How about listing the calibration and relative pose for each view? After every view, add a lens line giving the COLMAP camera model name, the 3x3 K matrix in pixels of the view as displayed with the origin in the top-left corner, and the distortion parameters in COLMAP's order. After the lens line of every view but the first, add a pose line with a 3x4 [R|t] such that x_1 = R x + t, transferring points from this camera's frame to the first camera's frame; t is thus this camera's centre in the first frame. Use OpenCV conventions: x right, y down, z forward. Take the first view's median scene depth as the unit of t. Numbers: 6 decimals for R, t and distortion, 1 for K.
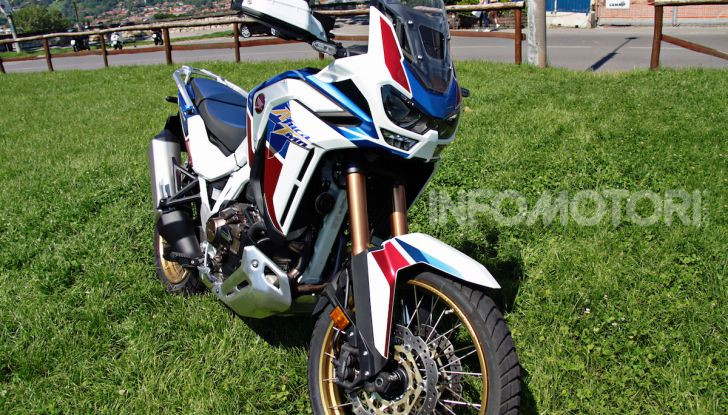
lens RADIAL K [[618.9, 0, 364.0], [0, 618.9, 207.5], [0, 0, 1]] dist [-0.191748, 0.155490]
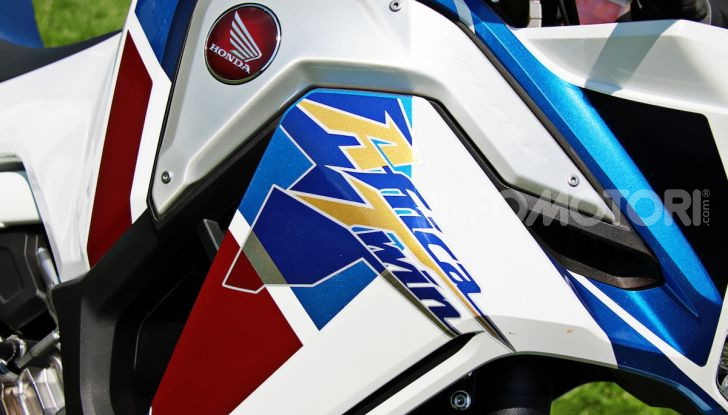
lens RADIAL K [[653.0, 0, 364.0], [0, 653.0, 207.5], [0, 0, 1]] dist [-0.001720, -0.000668]
pose [[0.859496, 0.264526, 0.437370, -0.237712], [-0.284707, 0.958403, -0.020162, -0.123695], [-0.424510, -0.107193, 0.899056, 0.784827]]
